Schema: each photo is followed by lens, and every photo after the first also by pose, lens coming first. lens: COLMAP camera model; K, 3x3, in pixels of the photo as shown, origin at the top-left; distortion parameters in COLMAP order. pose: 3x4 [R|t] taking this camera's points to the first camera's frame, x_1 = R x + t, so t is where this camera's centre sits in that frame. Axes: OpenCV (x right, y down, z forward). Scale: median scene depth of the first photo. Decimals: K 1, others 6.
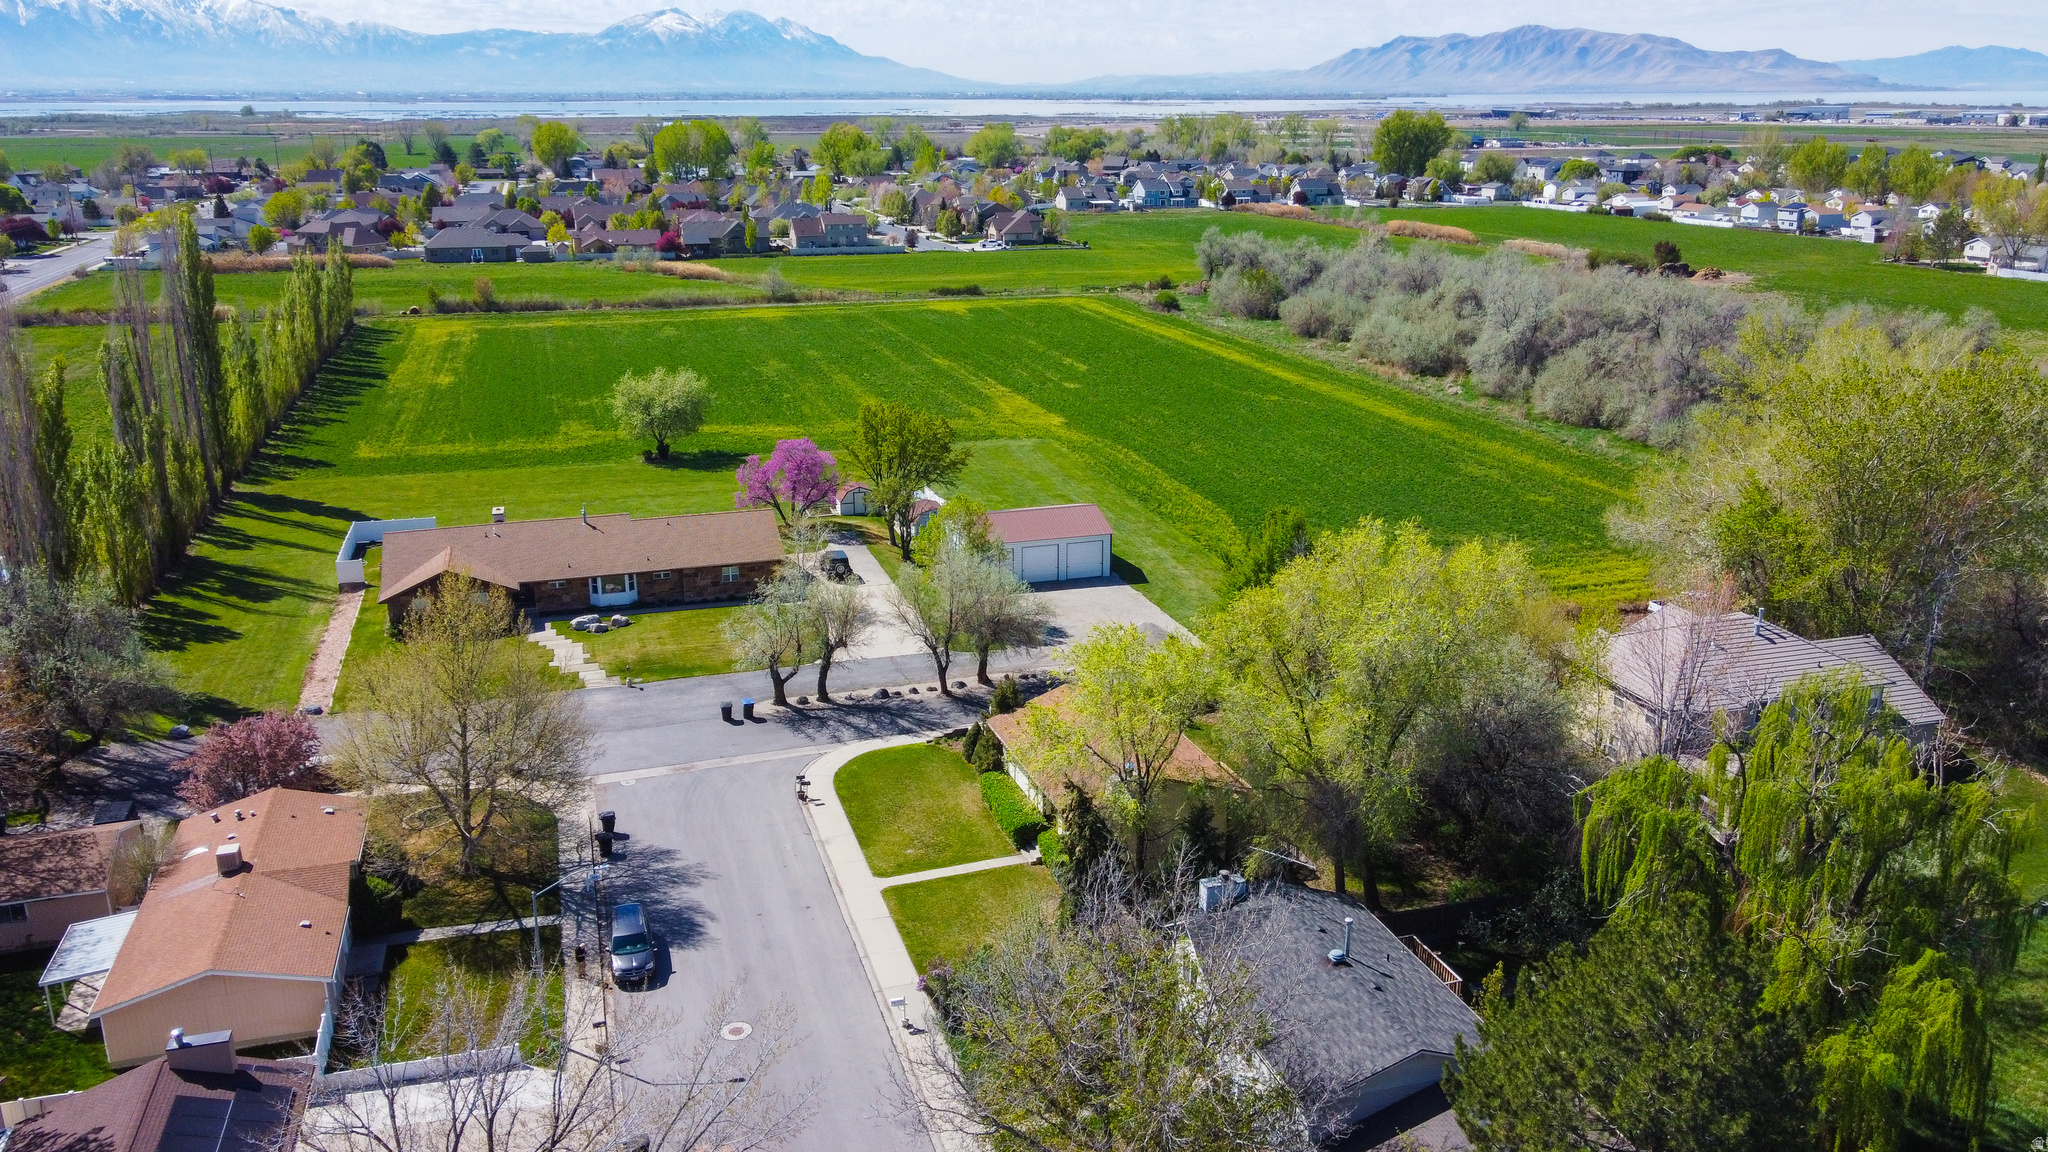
lens RADIAL K [[1561.4, 0, 1023.9], [0, 1561.4, 616.6], [0, 0, 1]] dist [-0.001360, 0.045195]
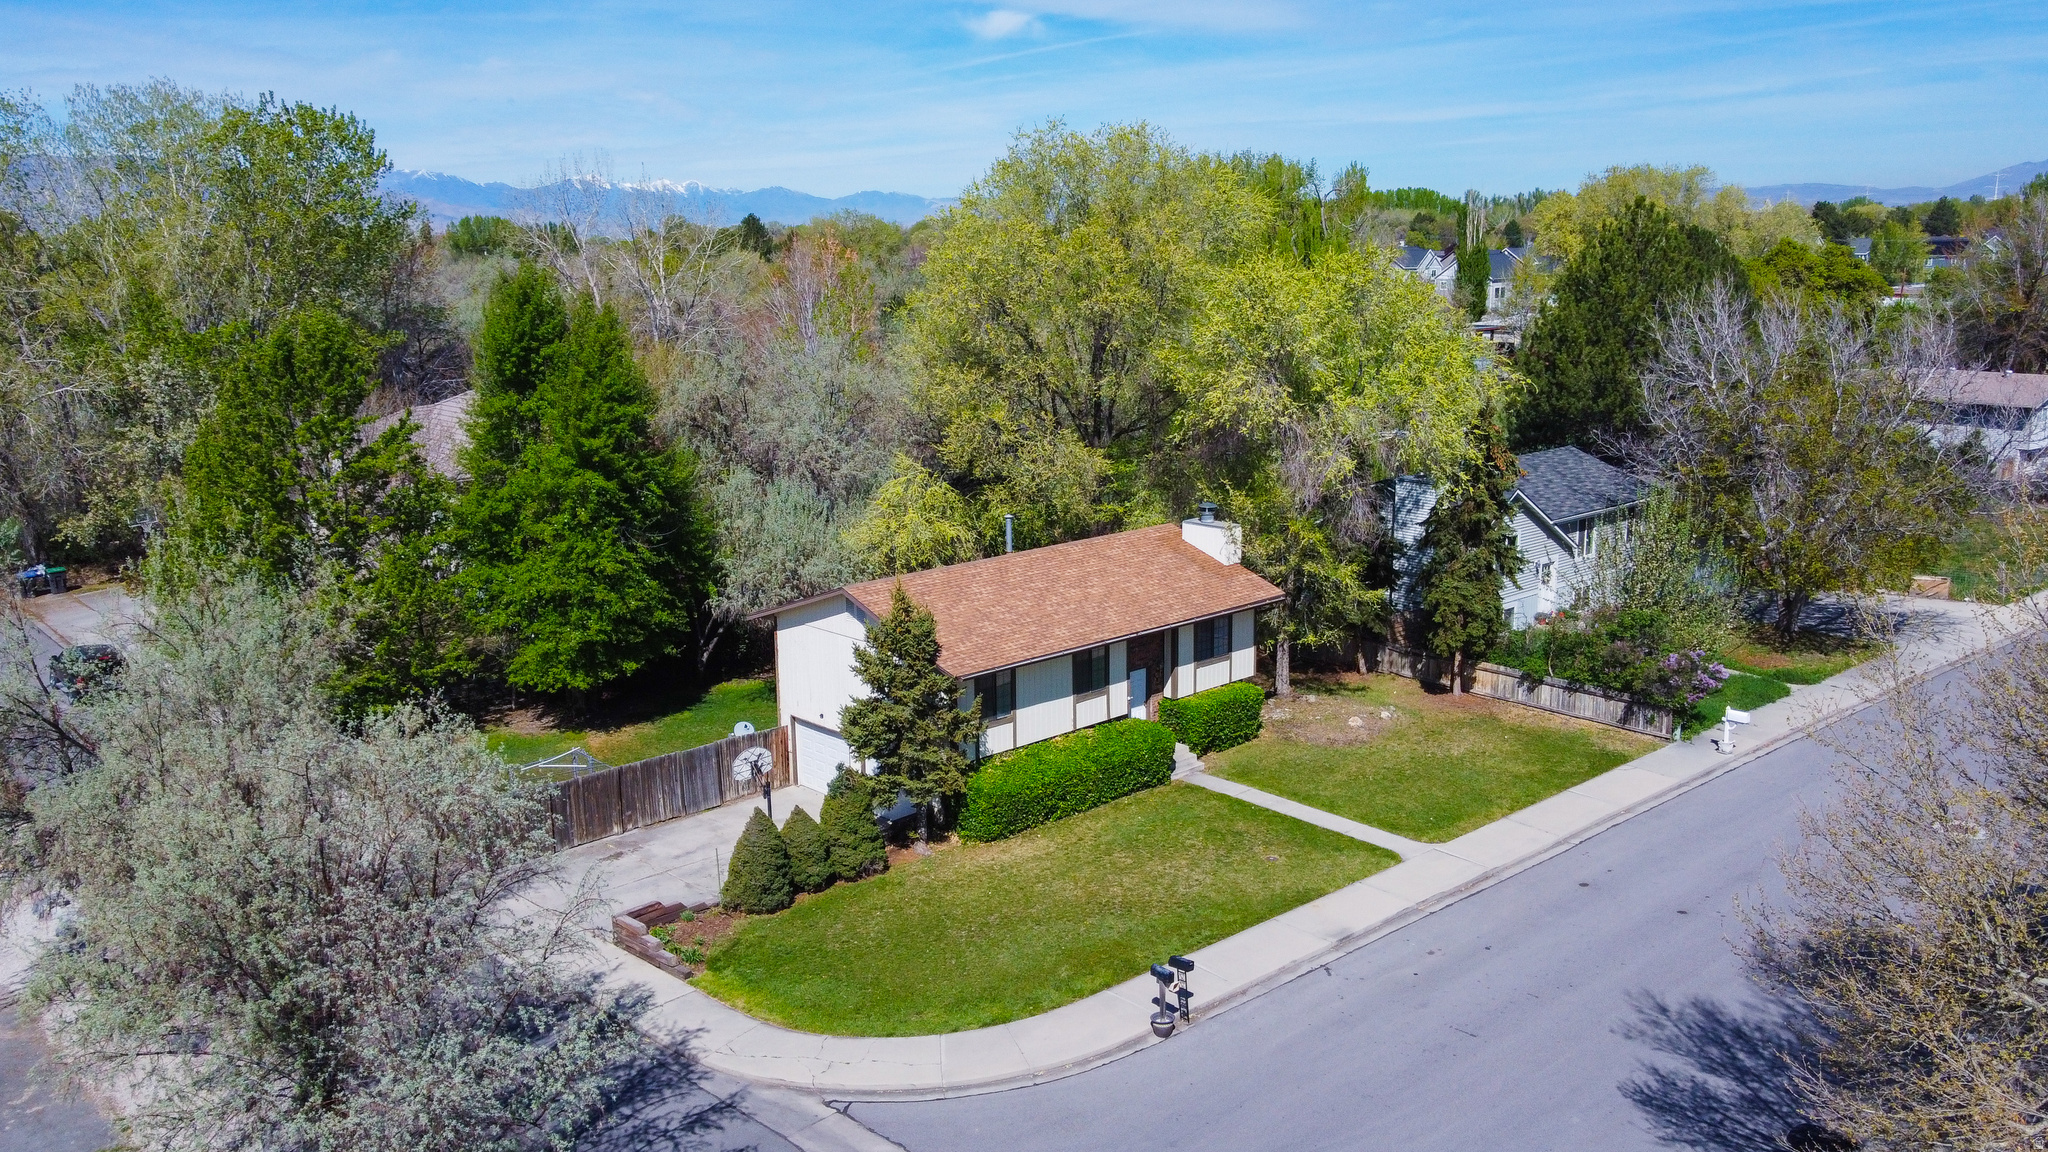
lens RADIAL K [[1624.4, 0, 1019.0], [0, 1624.4, 577.2], [0, 0, 1]] dist [-0.004693, 0.068724]
pose [[-0.404971, -0.187010, 0.895001, -0.278118], [0.307520, 0.893976, 0.325943, -0.066719], [-0.861063, 0.407228, -0.304525, 0.695784]]
